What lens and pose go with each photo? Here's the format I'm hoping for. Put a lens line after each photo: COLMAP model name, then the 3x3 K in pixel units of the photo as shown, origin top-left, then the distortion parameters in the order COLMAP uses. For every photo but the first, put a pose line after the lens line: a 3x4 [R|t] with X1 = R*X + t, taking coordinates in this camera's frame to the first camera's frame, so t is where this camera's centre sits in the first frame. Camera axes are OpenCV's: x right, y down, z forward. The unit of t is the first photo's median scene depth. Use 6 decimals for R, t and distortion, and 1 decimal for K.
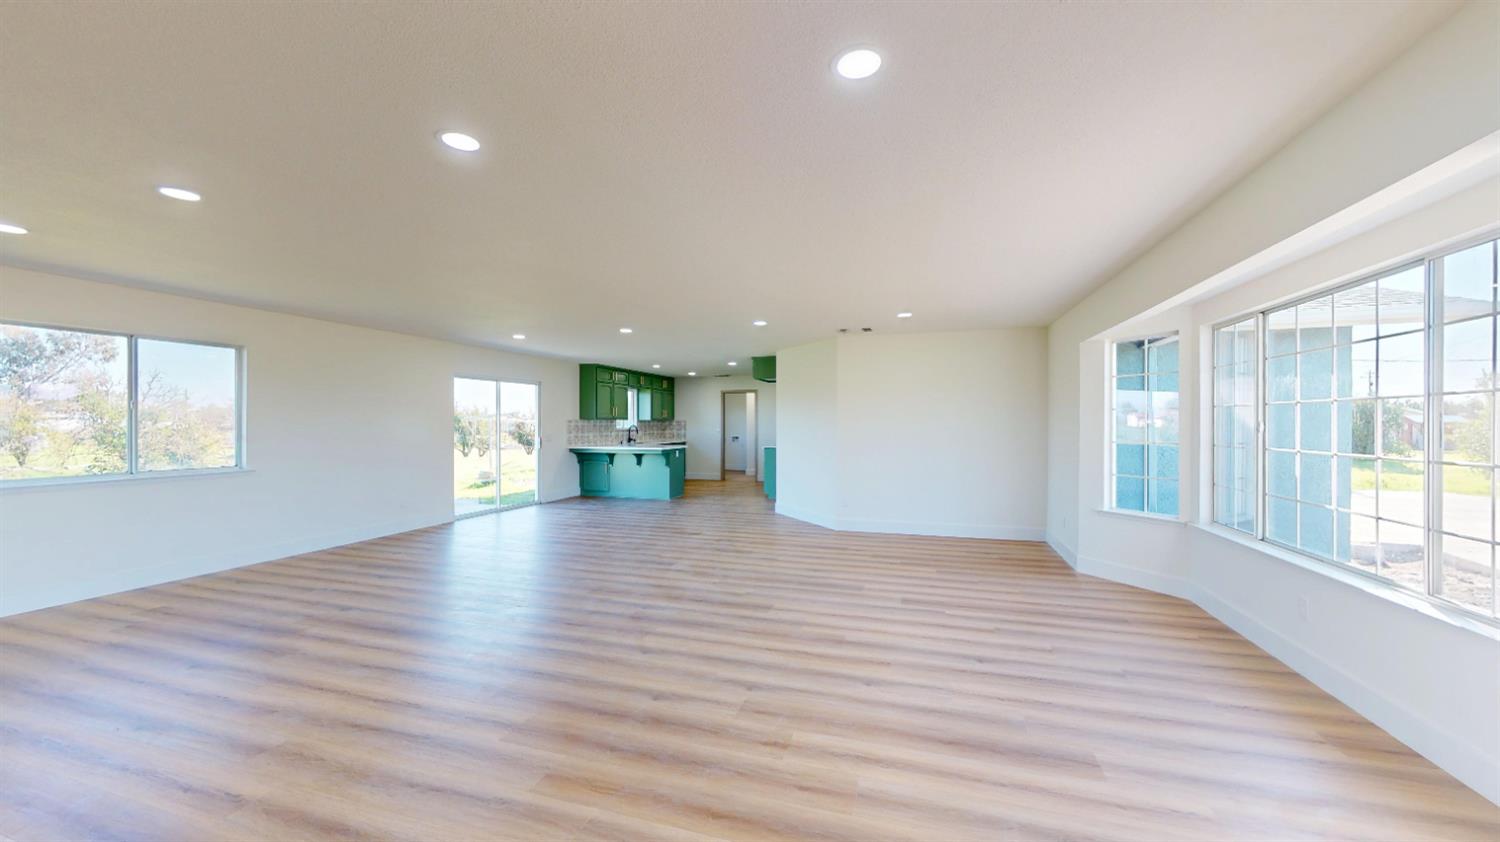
lens RADIAL K [[551.7, 0, 753.2], [0, 551.7, 424.7], [0, 0, 1]] dist [-0.000447, 0.000167]
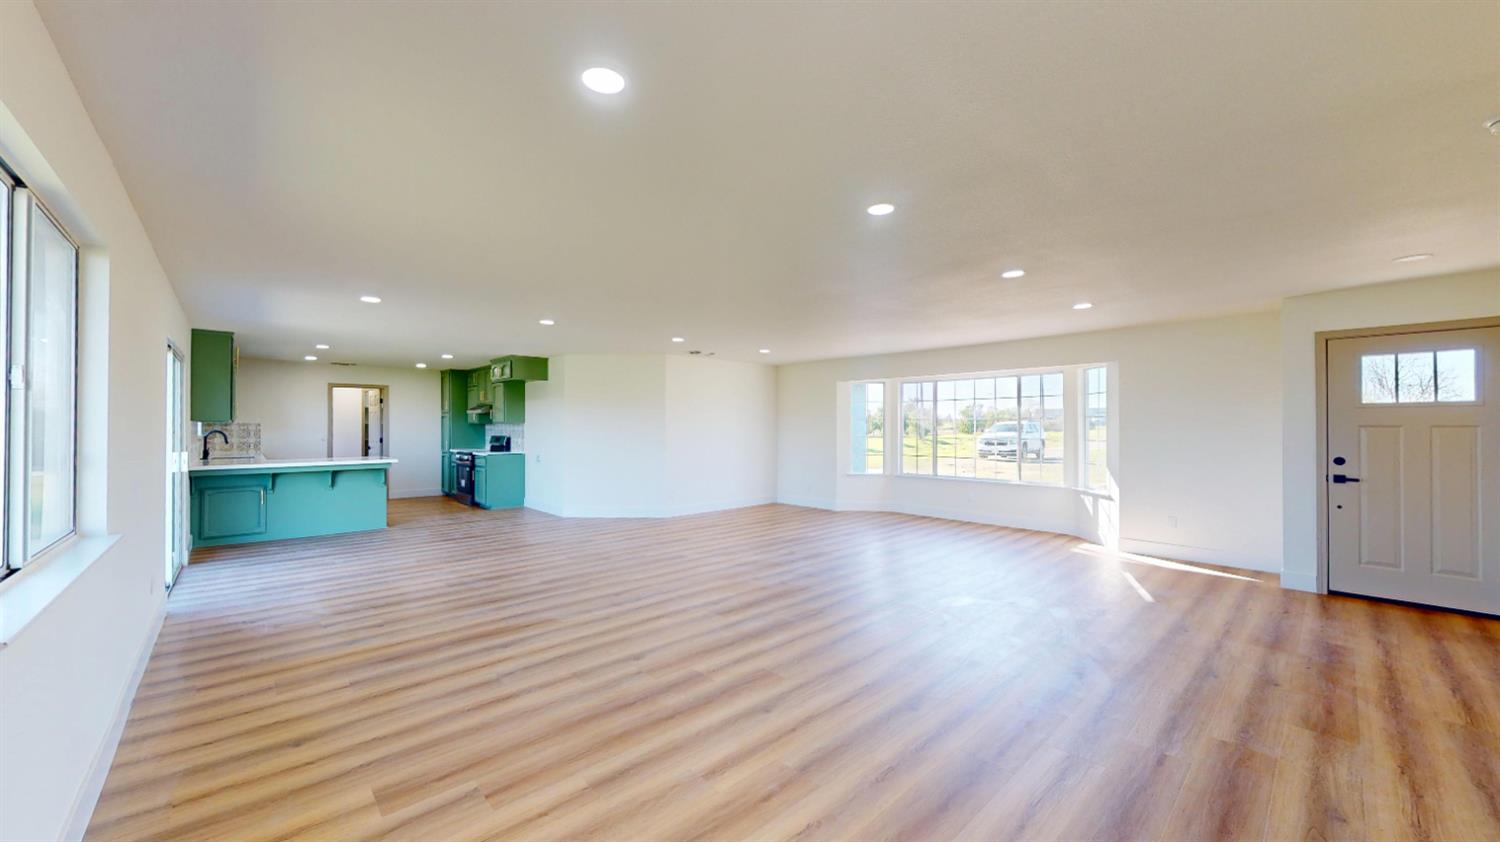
lens RADIAL K [[551.7, 0, 747.4], [0, 551.7, 425.3], [0, 0, 1]] dist [-0.000447, 0.000167]
pose [[0.492742, 0.002849, 0.870171, -0.560477], [0.002968, 0.999983, -0.004955, 0.000052], [-0.870170, 0.005024, 0.492725, 0.190173]]
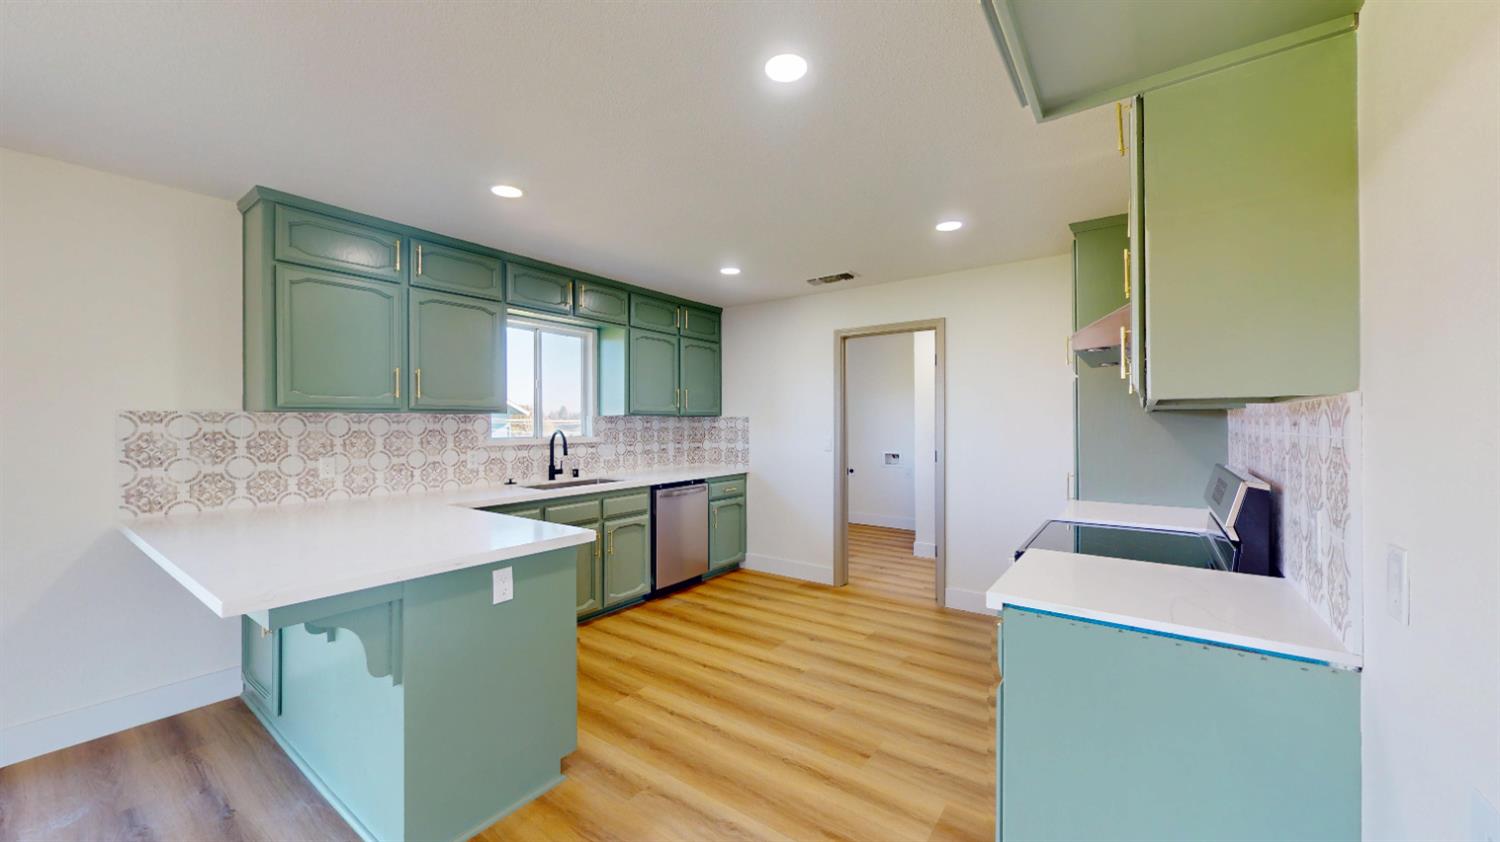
lens RADIAL K [[553.2, 0, 753.4], [0, 553.2, 427.8], [0, 0, 1]] dist [0.000298, -0.000009]
pose [[0.948198, 0.003308, -0.317663, 0.005276], [-0.000724, 0.999966, 0.008252, -0.004018], [0.317679, -0.007594, 0.948168, 0.855445]]
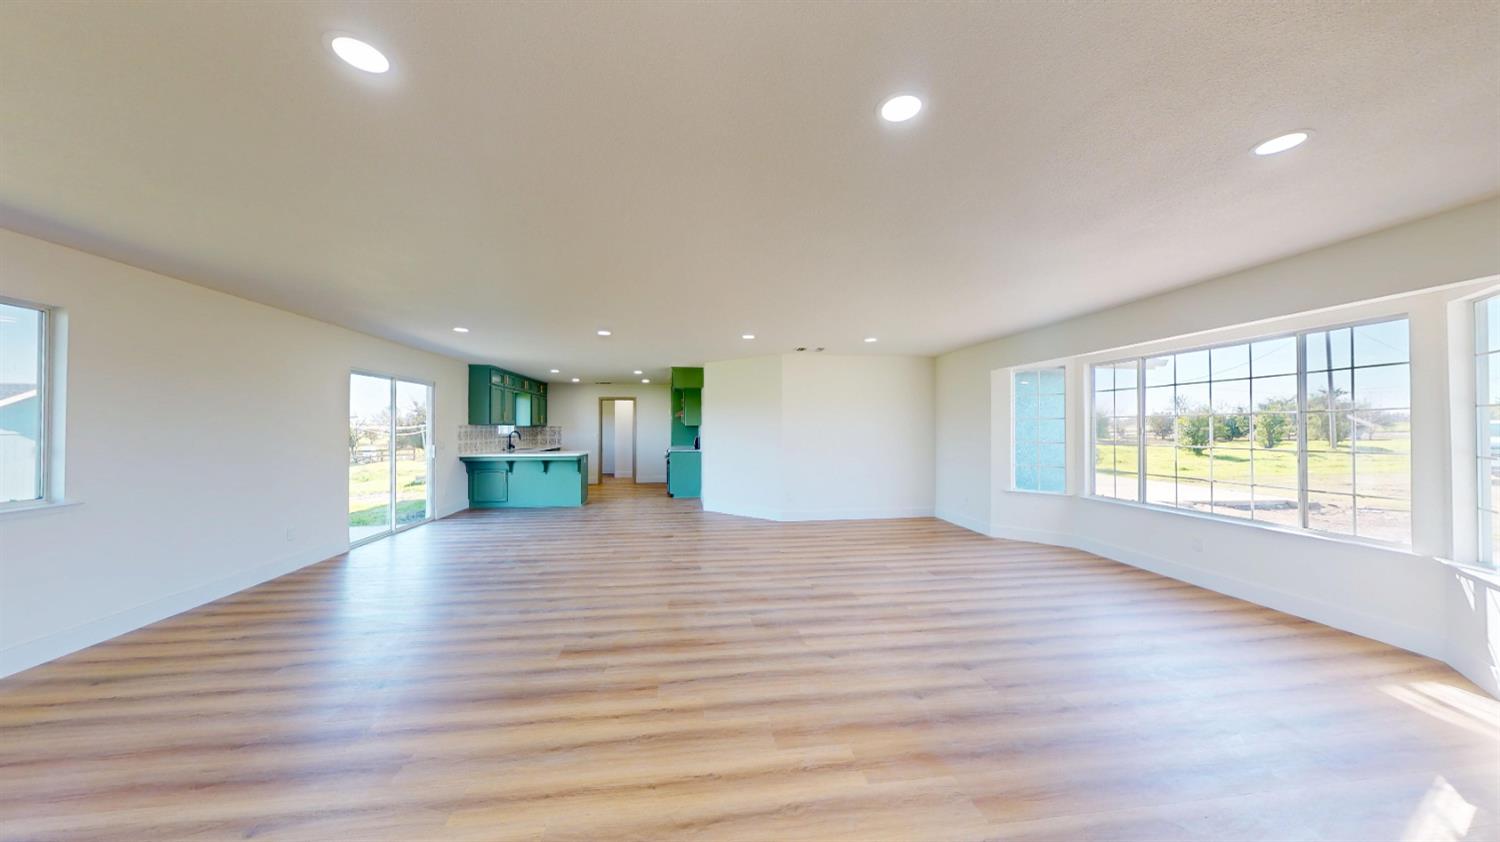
lens RADIAL K [[474.4, 0, 752.3], [0, 474.4, 424.4], [0, 0, 1]] dist [0.001912, -0.000122]
pose [[0.905543, 0.003218, 0.424242, -0.231464], [0.001911, 0.999930, -0.011663, -0.000102], [-0.424250, 0.011372, 0.905474, 0.090775]]
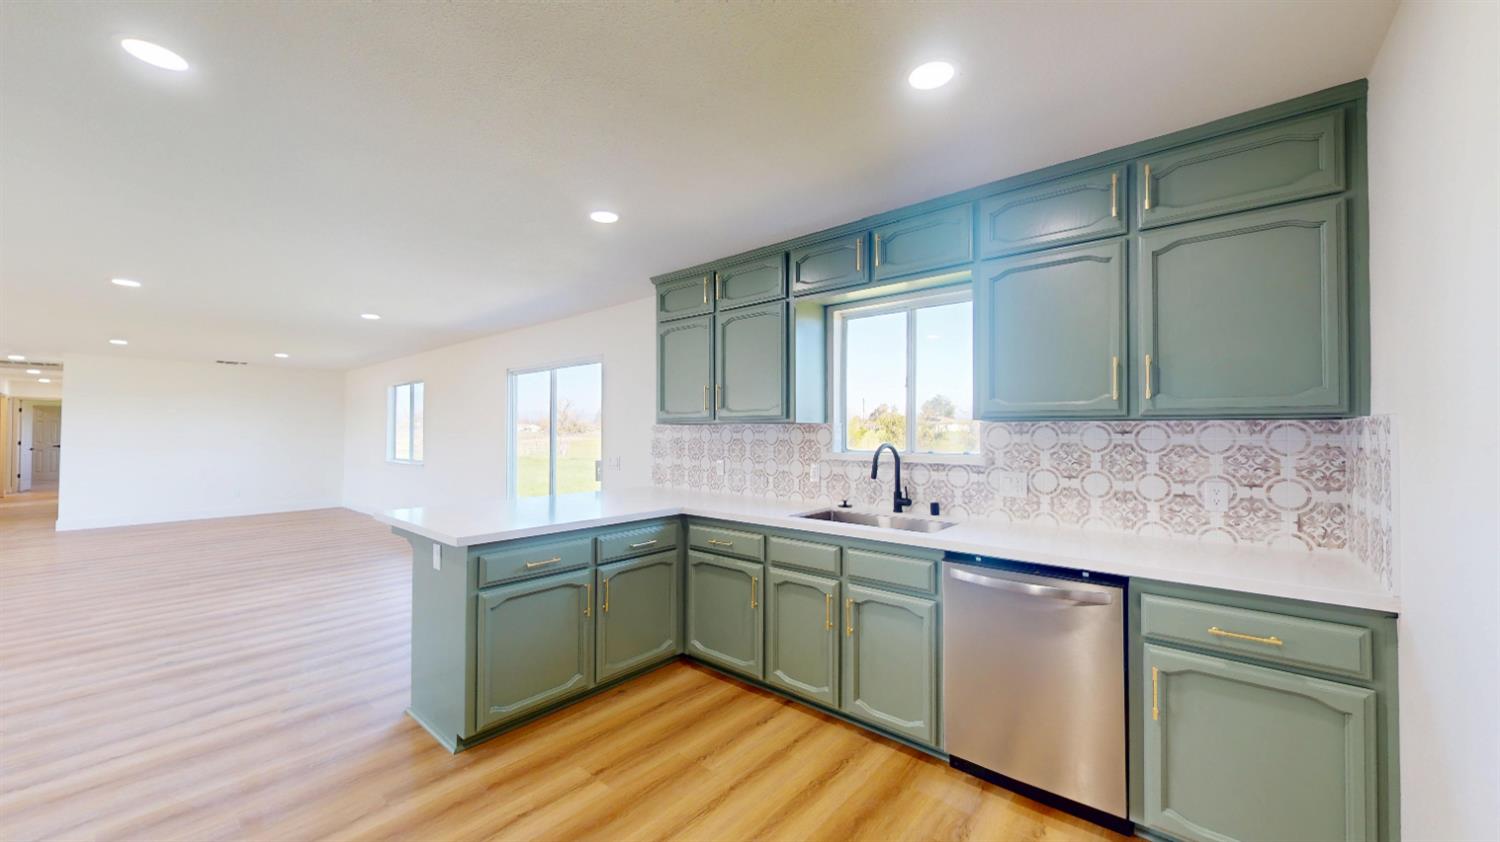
lens RADIAL K [[551.7, 0, 749.2], [0, 551.7, 424.4], [0, 0, 1]] dist [-0.000447, 0.000167]
pose [[-0.396142, -0.011185, -0.918121, 0.037357], [-0.002894, 0.999936, -0.010933, -0.005460], [0.918185, -0.001675, -0.396149, 1.244140]]
